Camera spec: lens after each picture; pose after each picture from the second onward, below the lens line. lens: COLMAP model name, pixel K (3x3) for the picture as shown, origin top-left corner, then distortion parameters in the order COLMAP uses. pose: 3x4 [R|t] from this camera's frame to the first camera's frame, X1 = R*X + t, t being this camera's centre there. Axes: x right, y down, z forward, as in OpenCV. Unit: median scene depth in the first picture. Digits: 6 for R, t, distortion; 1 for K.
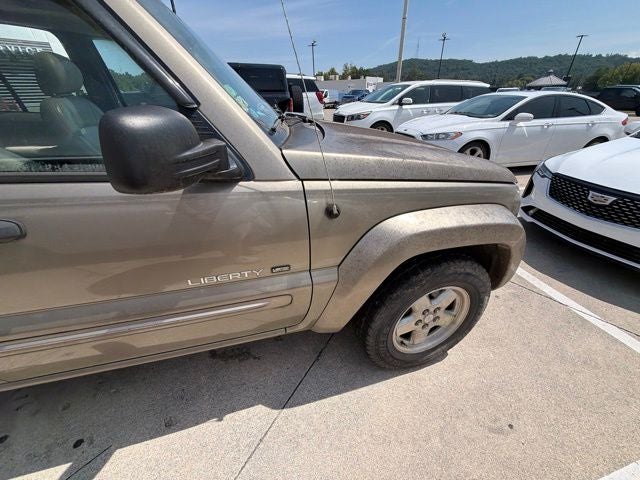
lens RADIAL K [[256.0, 0, 322.1], [0, 256.0, 241.3], [0, 0, 1]] dist [-0.000395, -0.000245]
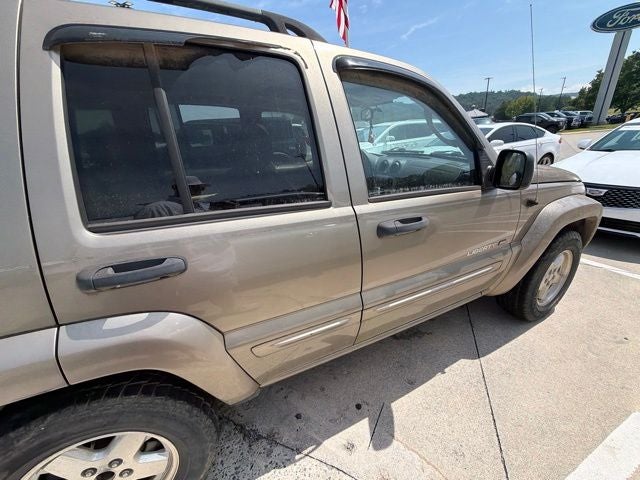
lens RADIAL K [[256.0, 0, 321.8], [0, 256.0, 241.0], [0, 0, 1]] dist [-0.000395, -0.000245]
pose [[0.982903, -0.126752, 0.133548, -1.032091], [0.143435, 0.981892, -0.123748, 0.095102], [-0.115444, 0.140787, 0.983286, -0.301609]]
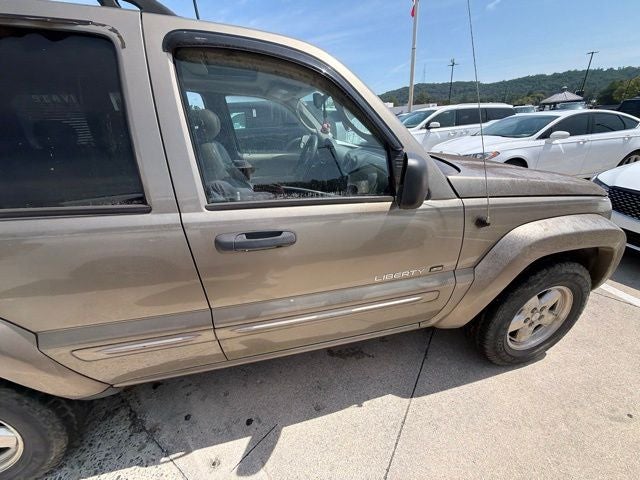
lens RADIAL K [[256.0, 0, 320.4], [0, 256.0, 240.6], [0, 0, 1]] dist [-0.000395, -0.000245]
pose [[0.997965, -0.024043, -0.059050, -0.457321], [0.018937, 0.996152, -0.085569, 0.047354], [0.060881, 0.084276, 0.994581, -0.205893]]
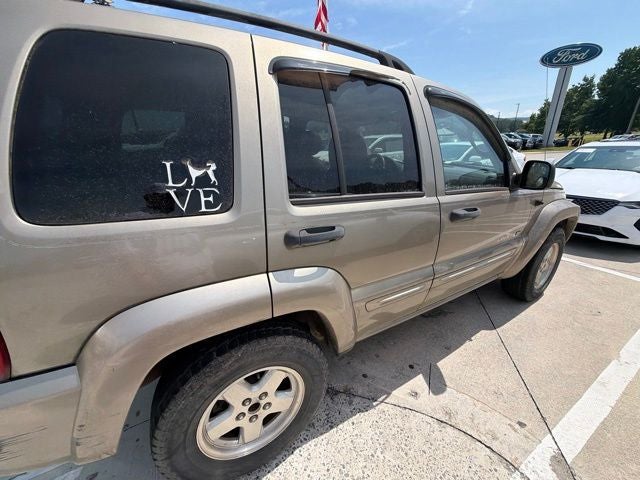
lens RADIAL K [[256.0, 0, 321.7], [0, 256.0, 242.4], [0, 0, 1]] dist [-0.000395, -0.000245]
pose [[0.965003, -0.113980, 0.236173, -1.510460], [0.149132, 0.979319, -0.136722, 0.159282], [-0.215705, 0.167158, 0.962044, -0.426476]]
